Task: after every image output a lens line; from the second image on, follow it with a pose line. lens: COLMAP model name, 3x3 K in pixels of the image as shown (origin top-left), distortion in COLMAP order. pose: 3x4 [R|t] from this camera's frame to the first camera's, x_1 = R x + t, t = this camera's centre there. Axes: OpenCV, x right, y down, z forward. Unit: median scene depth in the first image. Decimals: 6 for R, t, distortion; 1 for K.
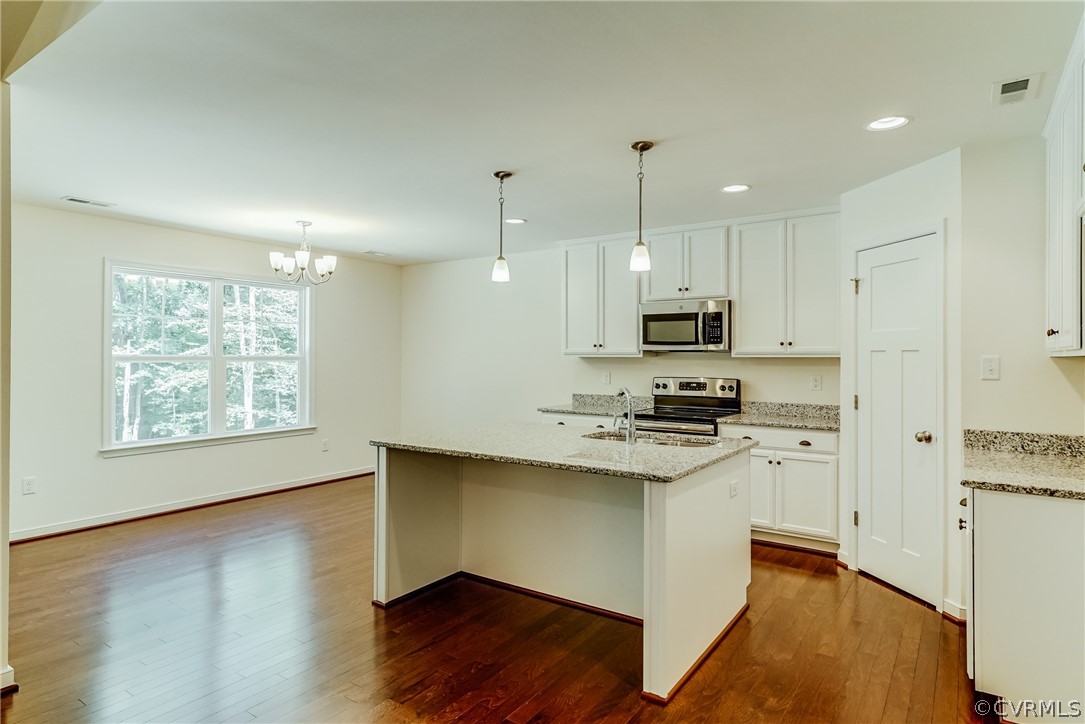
lens RADIAL K [[615.6, 0, 542.5], [0, 615.6, 362.0], [0, 0, 1]] dist [0.000397, -0.000012]
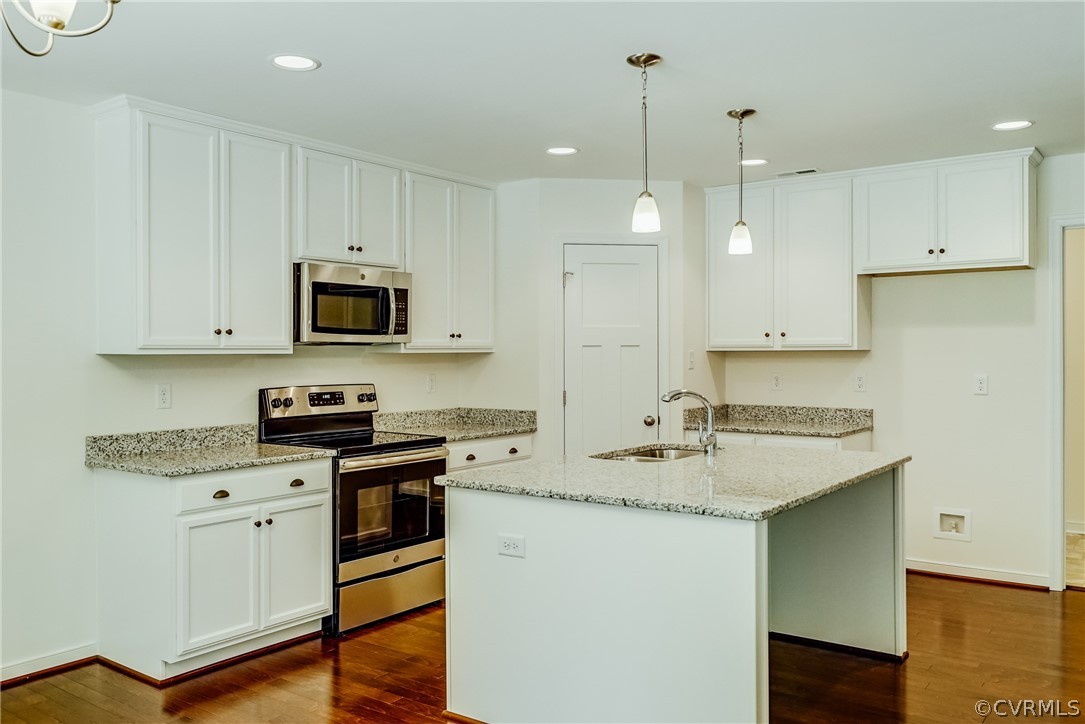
lens RADIAL K [[880.5, 0, 541.3], [0, 880.5, 358.9], [0, 0, 1]] dist [0.019028, -0.045638]
pose [[0.030665, -0.011099, 0.999468, -0.691646], [0.011903, 0.999871, 0.010738, -0.009613], [-0.999459, 0.011568, 0.030793, 0.776479]]
